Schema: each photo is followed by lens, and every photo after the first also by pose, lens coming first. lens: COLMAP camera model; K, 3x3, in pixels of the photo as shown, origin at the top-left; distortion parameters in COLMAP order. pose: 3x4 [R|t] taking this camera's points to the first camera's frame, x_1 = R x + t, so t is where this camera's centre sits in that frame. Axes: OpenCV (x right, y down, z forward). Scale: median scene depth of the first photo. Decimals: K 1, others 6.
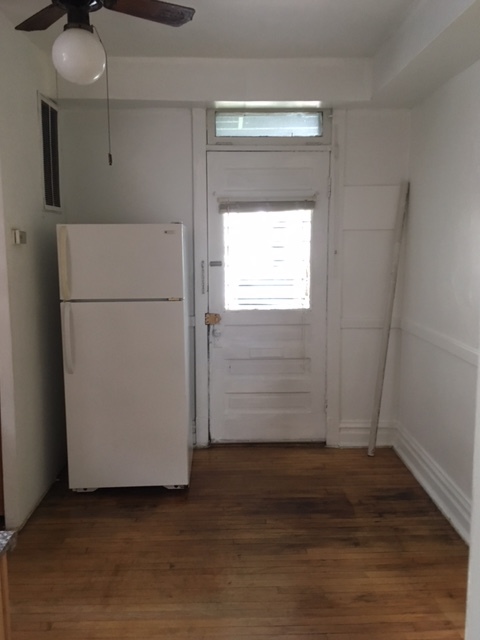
lens RADIAL K [[567.6, 0, 240.0], [0, 567.6, 320.0], [0, 0, 1]] dist [0.055818, -0.006443]
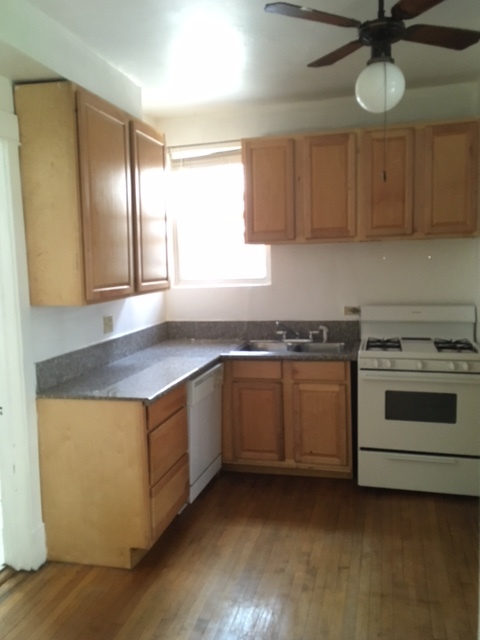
lens RADIAL K [[567.6, 0, 240.0], [0, 567.6, 320.0], [0, 0, 1]] dist [0.055818, -0.006443]
pose [[-0.259971, 0.118676, -0.958296, 0.578678], [-0.101593, 0.983549, 0.149364, -0.104353], [0.960257, 0.136186, -0.243638, 0.701583]]
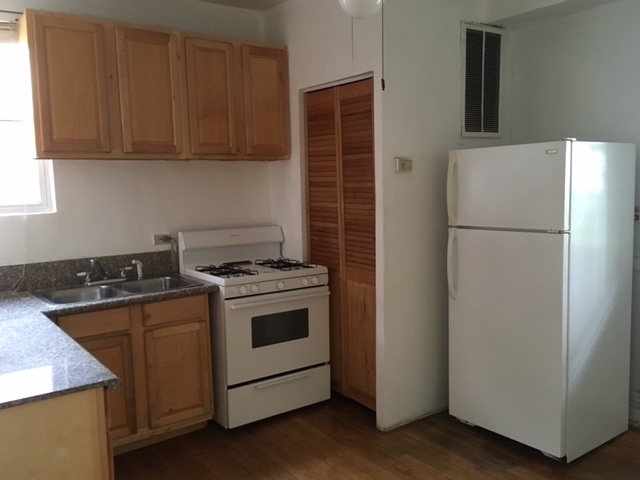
lens RADIAL K [[567.6, 0, 319.1], [0, 567.6, 244.4], [0, 0, 1]] dist [0.055818, -0.006443]
pose [[0.584799, 0.079214, -0.807302, 0.367363], [-0.088287, 0.995524, 0.033729, -0.015400], [0.806360, 0.051549, 0.589175, 0.222588]]
